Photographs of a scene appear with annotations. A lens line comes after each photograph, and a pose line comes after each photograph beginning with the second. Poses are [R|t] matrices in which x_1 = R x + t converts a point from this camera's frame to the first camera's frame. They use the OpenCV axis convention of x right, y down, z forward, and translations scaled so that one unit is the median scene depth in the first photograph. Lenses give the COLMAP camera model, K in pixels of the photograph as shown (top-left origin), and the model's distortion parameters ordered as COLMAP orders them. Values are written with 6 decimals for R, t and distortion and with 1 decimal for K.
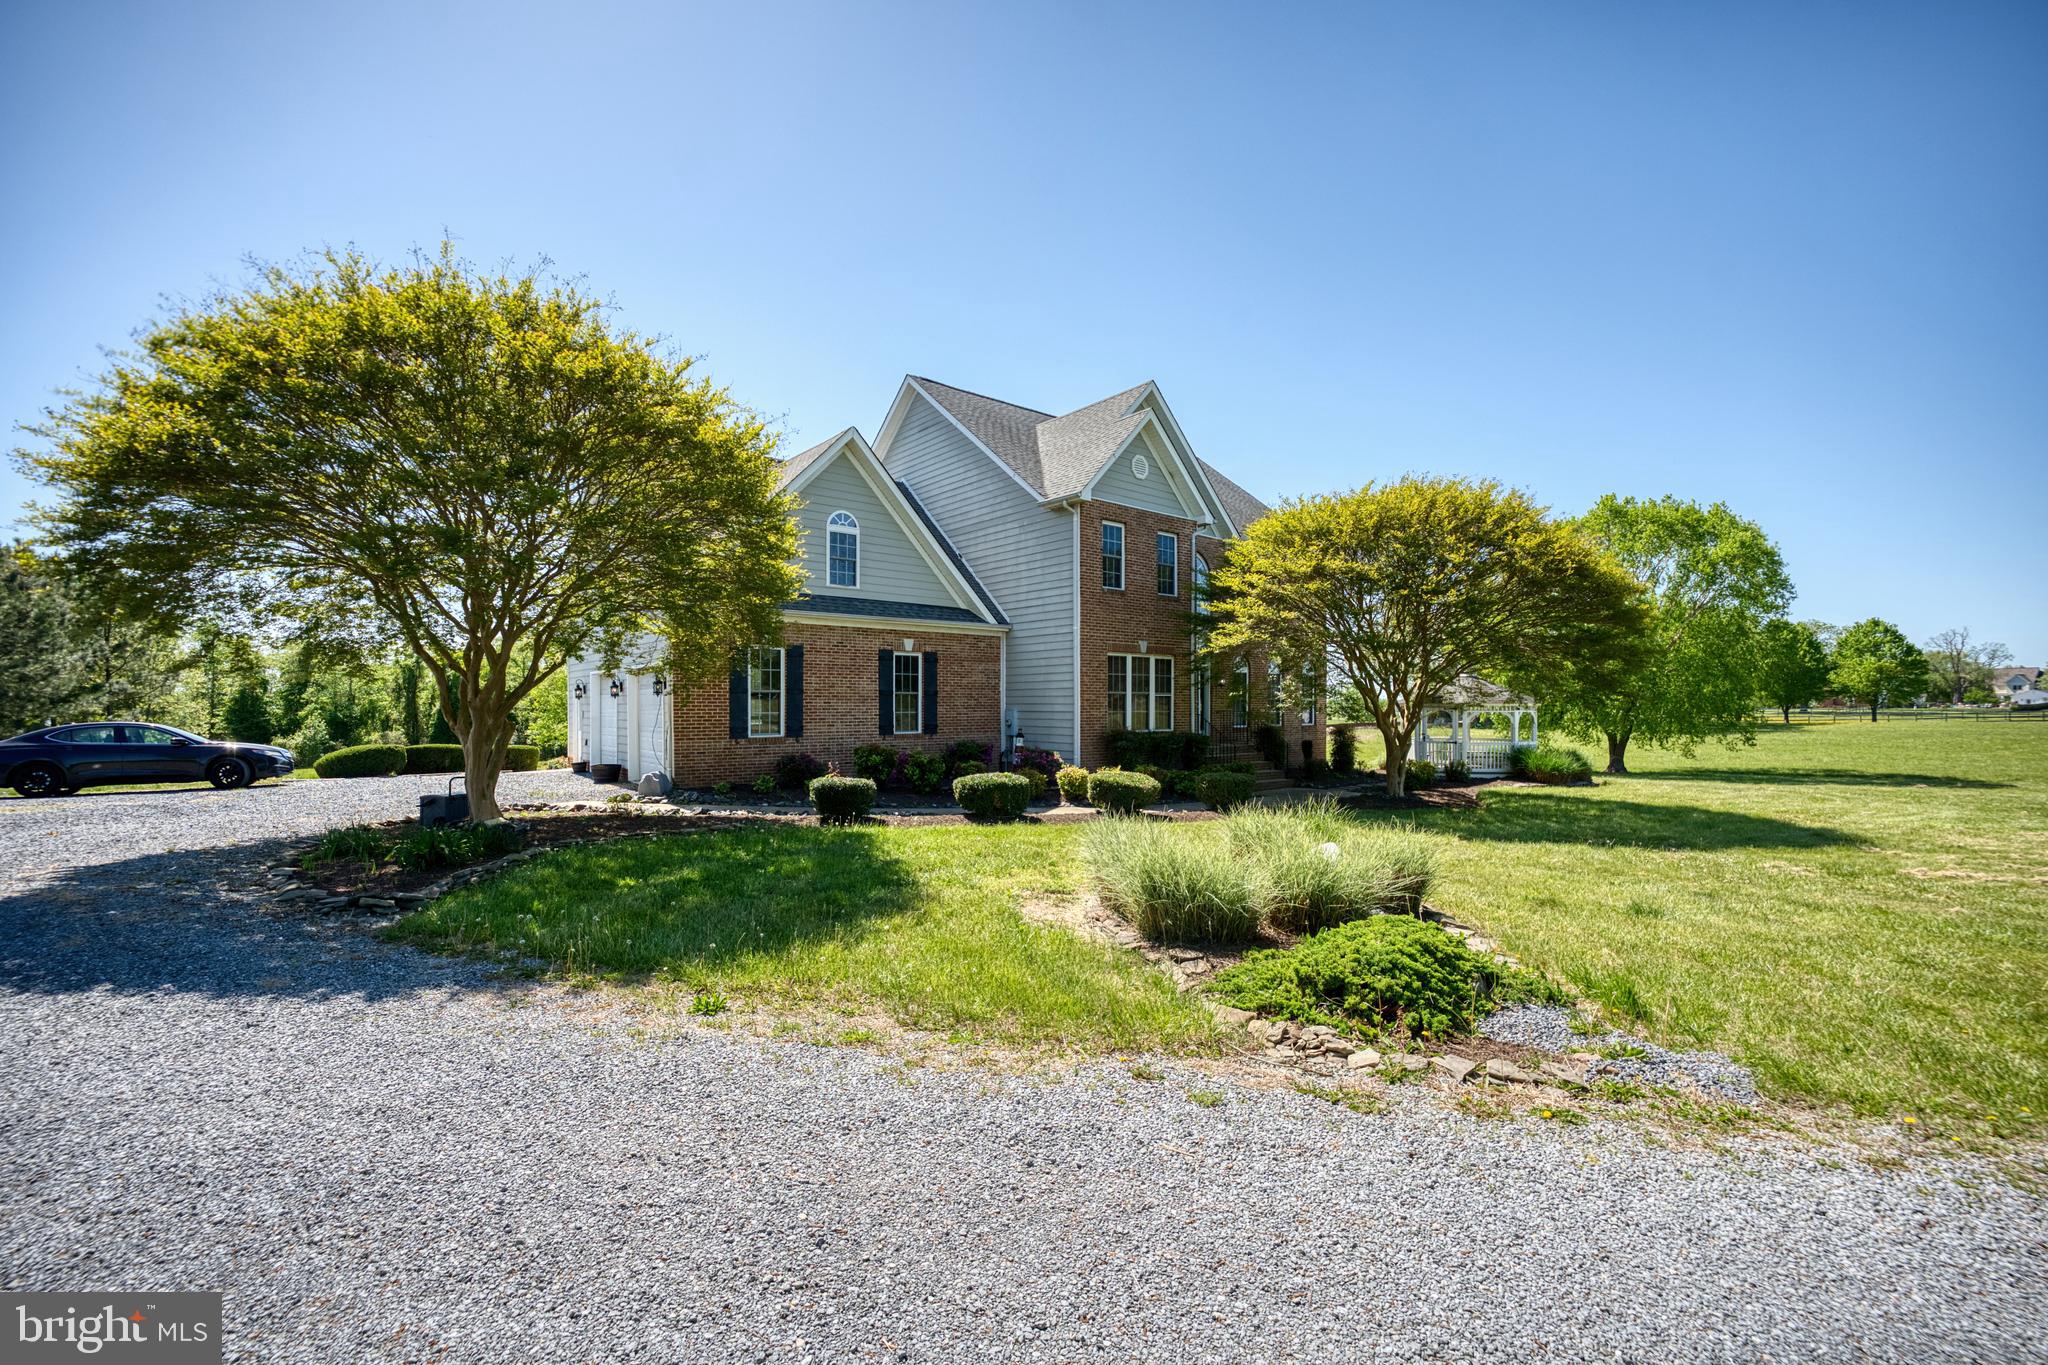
lens RADIAL K [[842.2, 0, 1023.0], [0, 842.2, 701.5], [0, 0, 1]] dist [-0.008993, 0.002097]
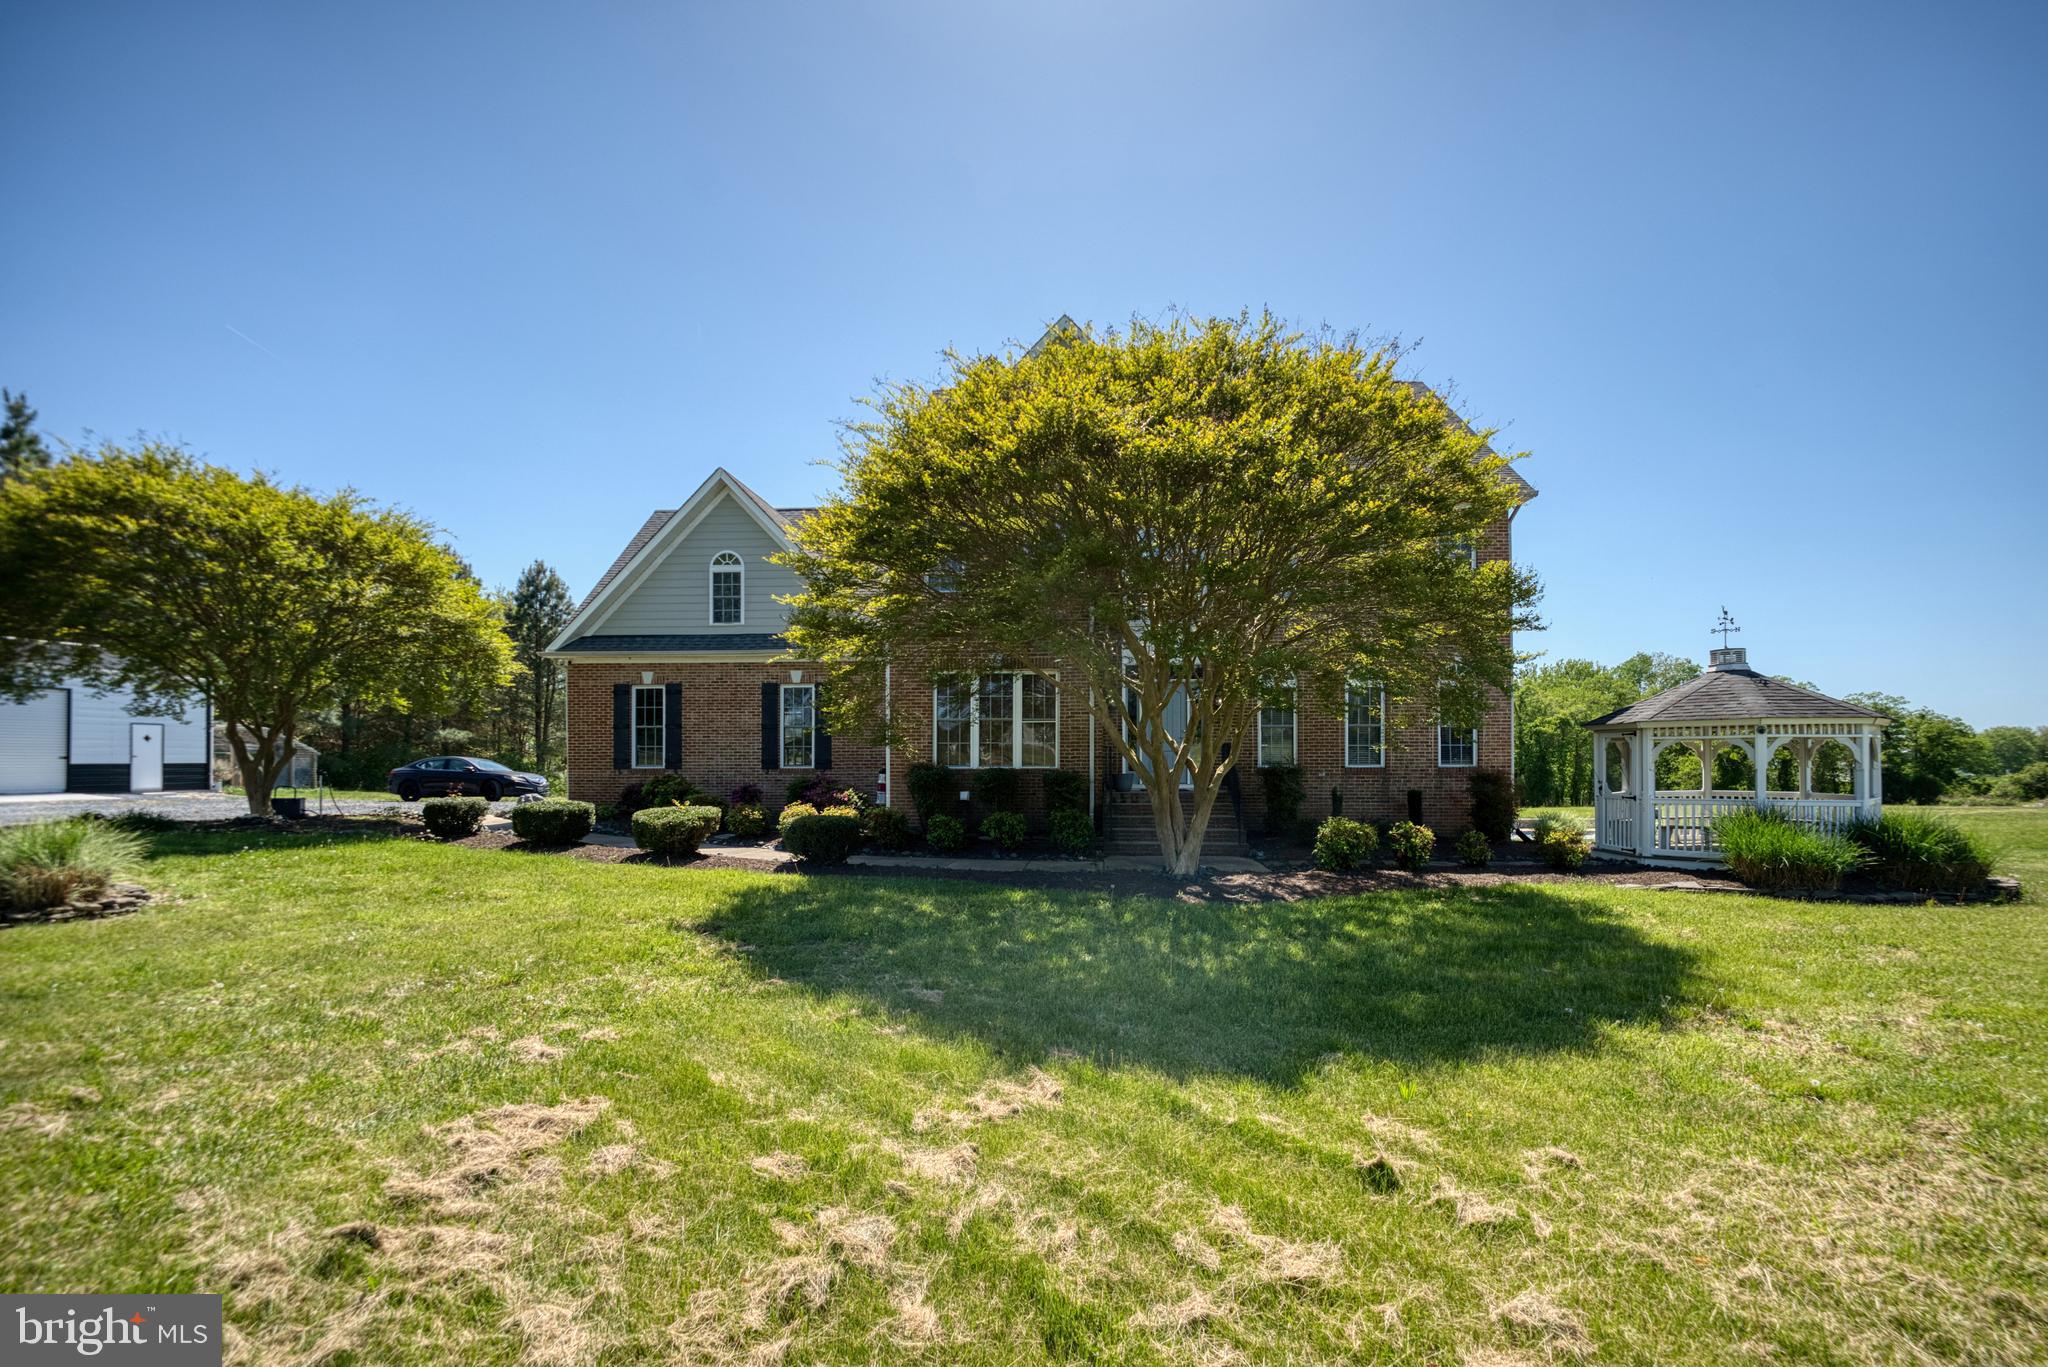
lens RADIAL K [[800.7, 0, 1014.7], [0, 800.7, 737.3], [0, 0, 1]] dist [0.002279, 0.000157]
pose [[0.776334, -0.009790, -0.630245, 0.679130], [0.011679, 0.999931, -0.001147, 0.007630], [0.630213, -0.006470, 0.776395, 0.459579]]
